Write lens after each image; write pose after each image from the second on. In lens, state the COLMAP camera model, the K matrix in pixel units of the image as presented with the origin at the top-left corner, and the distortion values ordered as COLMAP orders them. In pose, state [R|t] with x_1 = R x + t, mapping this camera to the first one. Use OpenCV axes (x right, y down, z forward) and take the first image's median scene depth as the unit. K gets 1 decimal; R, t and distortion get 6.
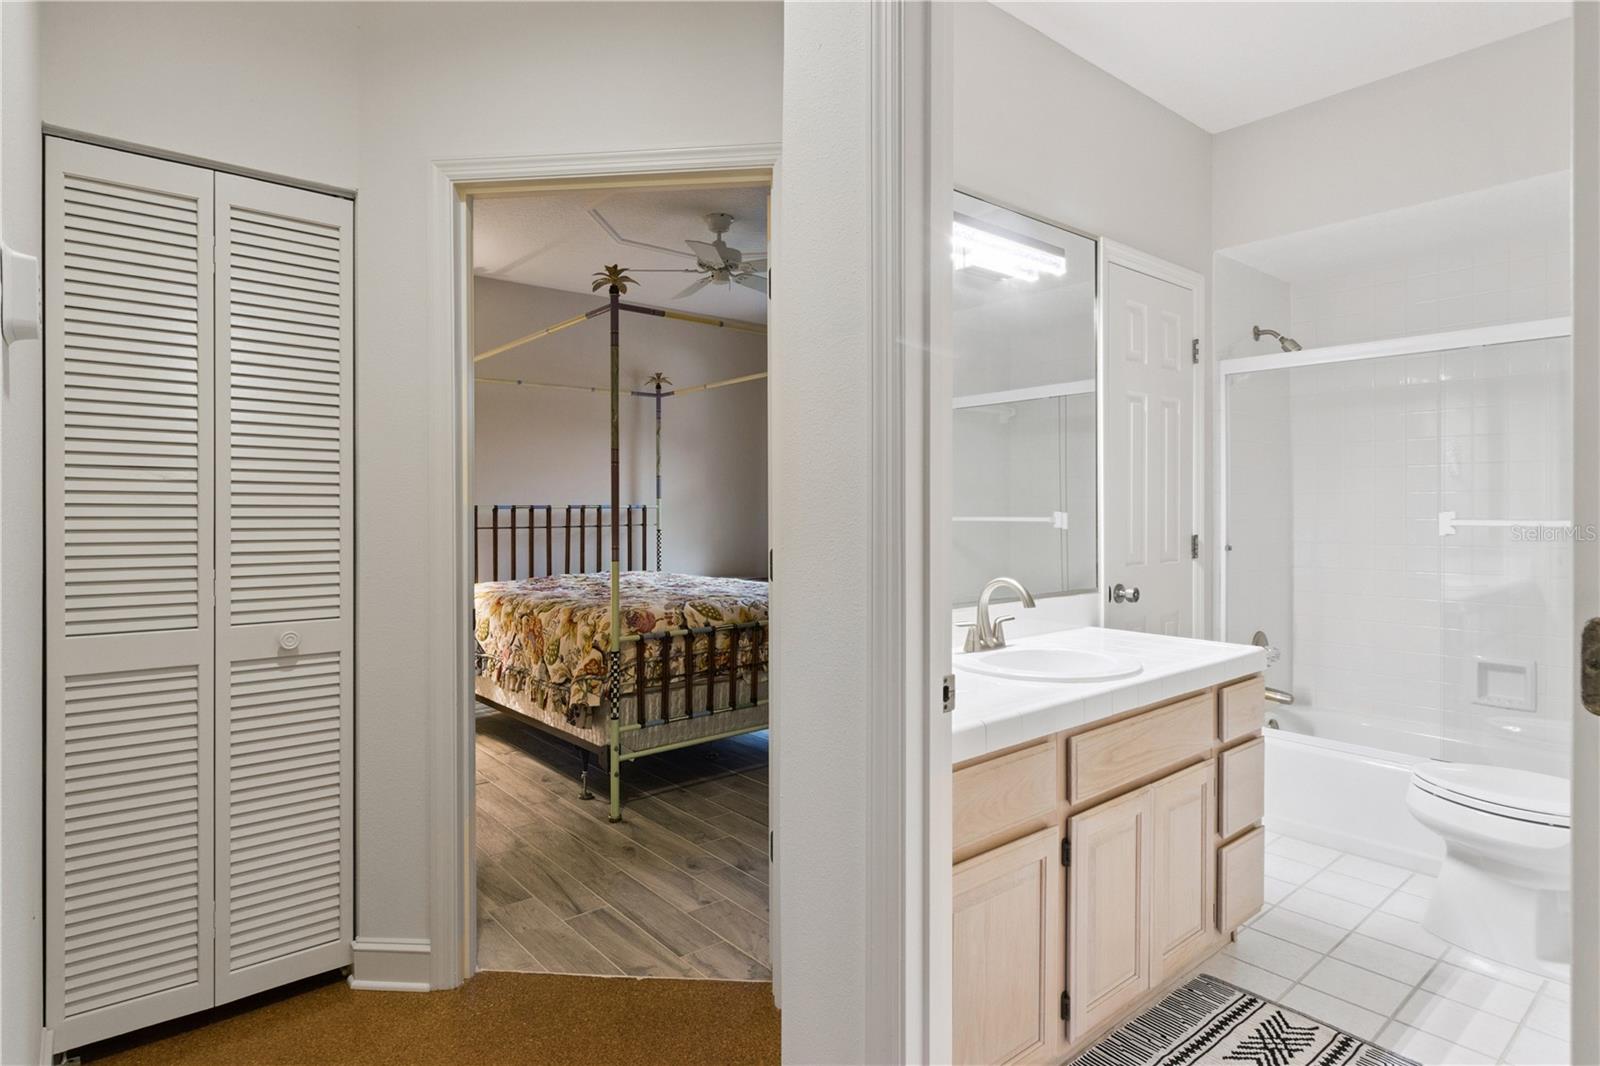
lens RADIAL K [[845.0, 0, 777.0], [0, 845.0, 510.2], [0, 0, 1]] dist [0.001174, 0.000740]
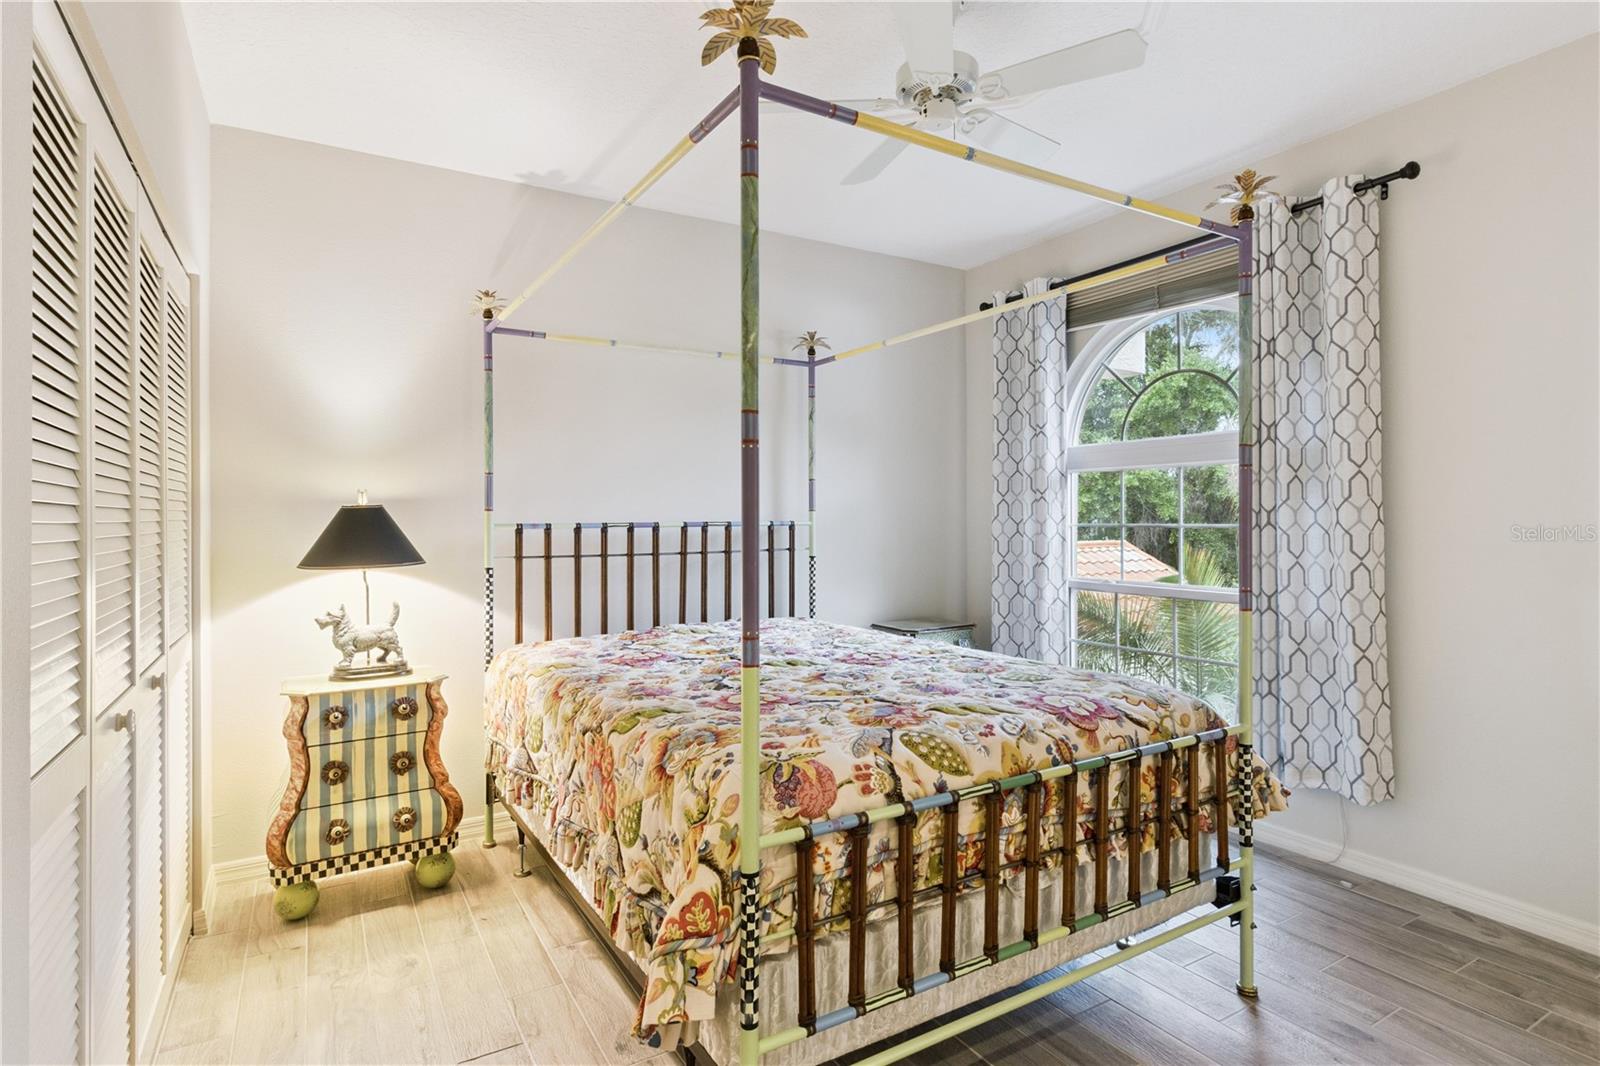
lens RADIAL K [[823.3, 0, 788.6], [0, 823.3, 509.9], [0, 0, 1]] dist [0.001447, 0.000156]
pose [[0.989694, -0.001269, -0.143192, -0.062100], [0.000260, 0.999975, -0.007064, -0.010463], [0.143197, 0.006954, 0.989670, 0.325654]]
